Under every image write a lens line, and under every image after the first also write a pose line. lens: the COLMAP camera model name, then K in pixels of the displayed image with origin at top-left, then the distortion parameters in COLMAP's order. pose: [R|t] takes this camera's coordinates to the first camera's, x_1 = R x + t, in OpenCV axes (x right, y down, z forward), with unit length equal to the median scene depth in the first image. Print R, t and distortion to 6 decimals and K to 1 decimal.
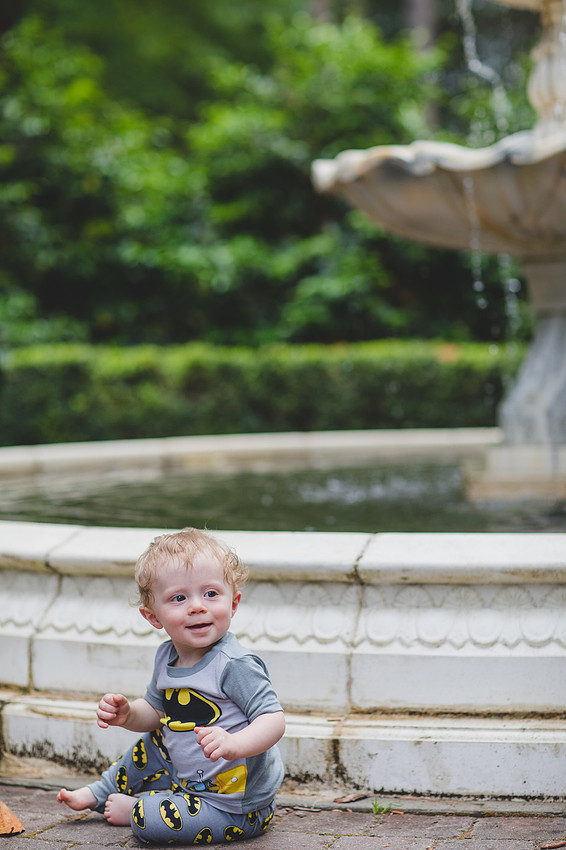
lens RADIAL K [[2064.5, 0, 283.0], [0, 2064.5, 425.0], [0, 0, 1]] dist [-0.085680, -0.858253]
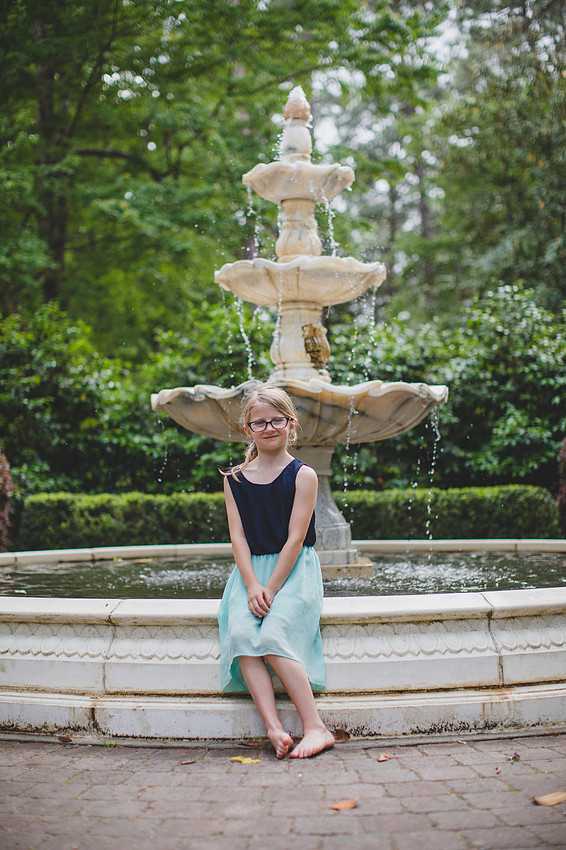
lens RADIAL K [[1249.5, 0, 283.0], [0, 1249.5, 425.0], [0, 0, 1]] dist [-0.127390, 0.042014]
pose [[0.999718, -0.002140, 0.023658, 0.154816], [0.004200, 0.996166, -0.087377, -0.005311], [-0.023380, 0.087452, 0.995894, -0.140064]]
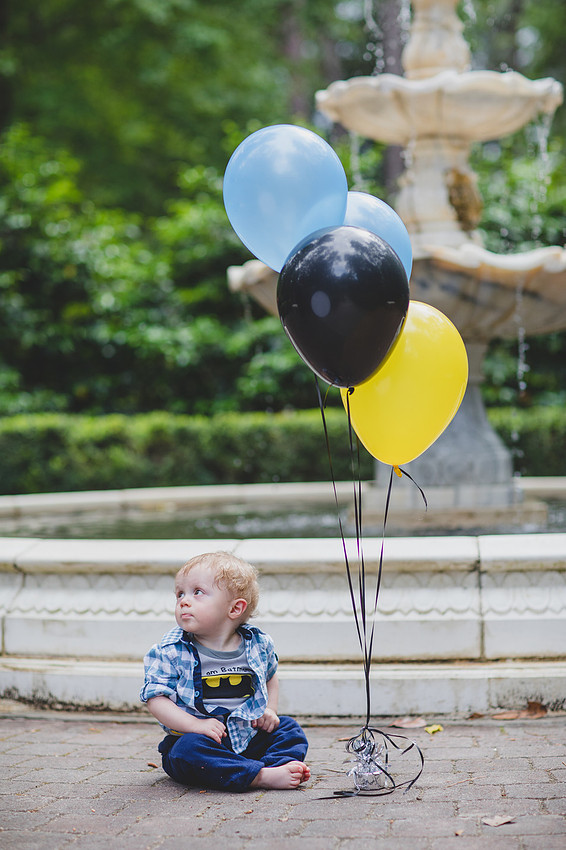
lens RADIAL K [[2064.5, 0, 283.0], [0, 2064.5, 425.0], [0, 0, 1]] dist [-0.085680, -0.858253]
pose [[0.999974, -0.006833, 0.002244, 0.066398], [0.006905, 0.999393, -0.034145, 0.020876], [-0.002009, 0.034159, 0.999414, -0.412033]]
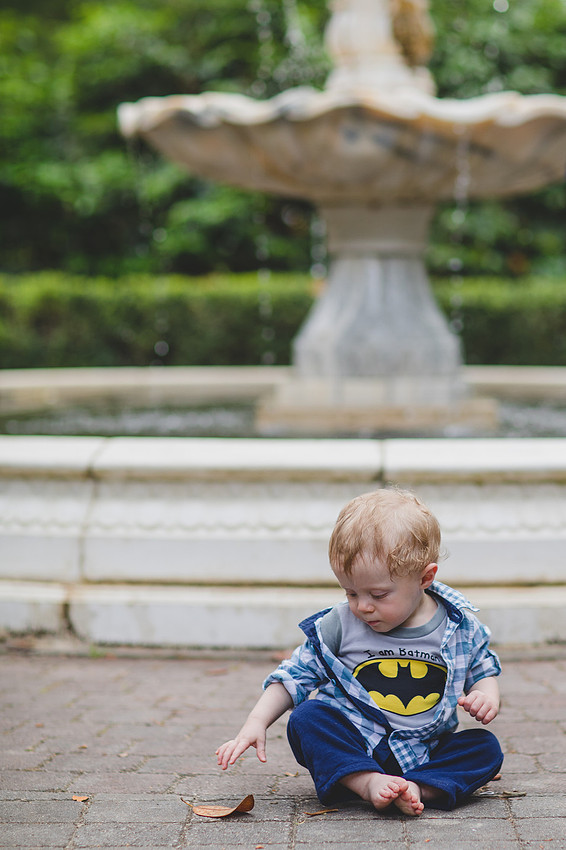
lens RADIAL K [[2764.9, 0, 378.8], [0, 2764.9, 379.1], [0, 0, 1]] dist [-0.054364, -1.720992]
pose [[0.998676, 0.014815, 0.049262, 0.116163], [-0.014854, 0.999890, 0.000417, 0.012956], [-0.049250, -0.001149, 0.998786, -0.605948]]
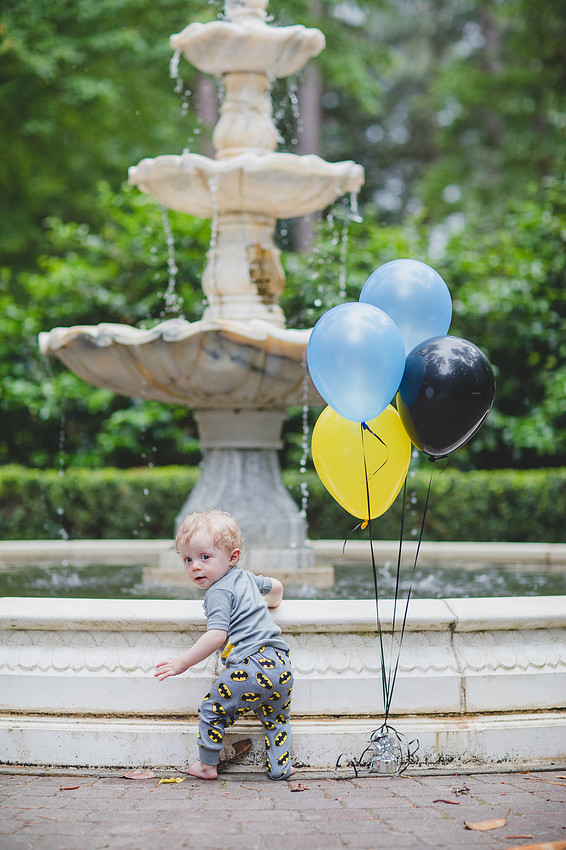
lens RADIAL K [[2056.1, 0, 283.0], [0, 2056.1, 425.0], [0, 0, 1]] dist [-0.073244, -0.750327]
pose [[0.999109, 0.020531, 0.036866, 0.183920], [-0.018364, 0.998137, -0.058187, 0.010000], [-0.037992, 0.057458, 0.997625, -0.488592]]
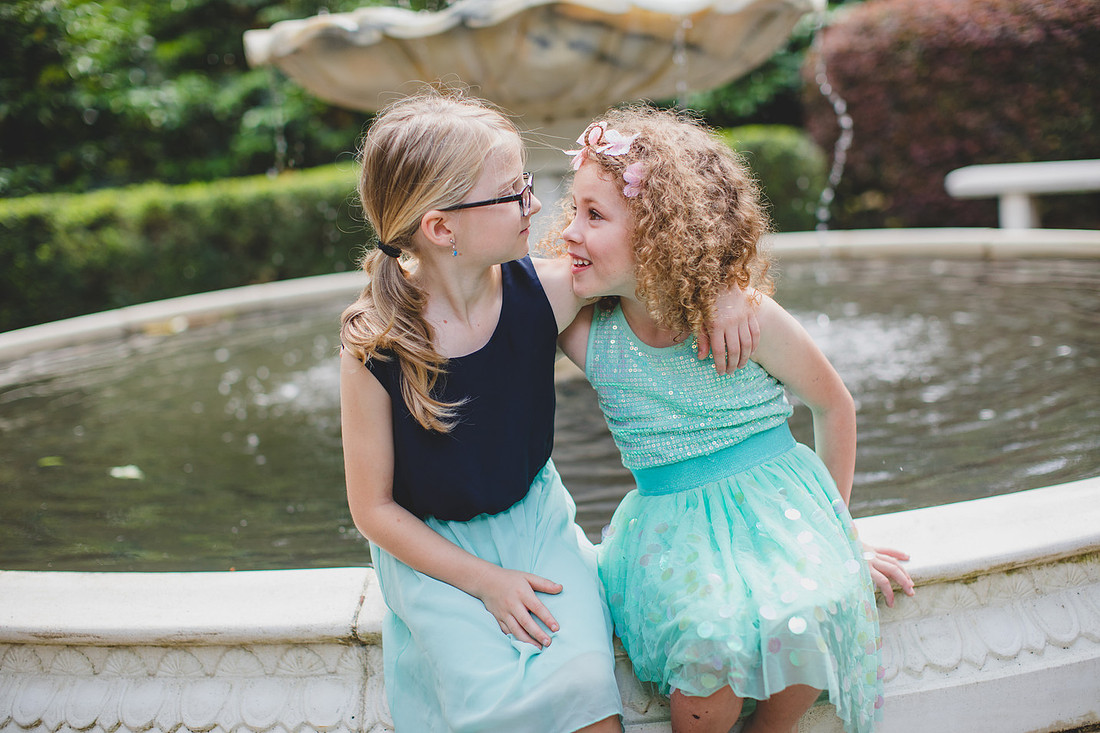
lens RADIAL K [[1617.0, 0, 550.0], [0, 1617.0, 366.5], [0, 0, 1]] dist [-0.127390, 0.042014]
pose [[0.979167, -0.101303, 0.175981, 0.010928], [0.080192, 0.989136, 0.123201, -0.085223], [-0.186550, -0.106522, 0.976654, 0.393860]]
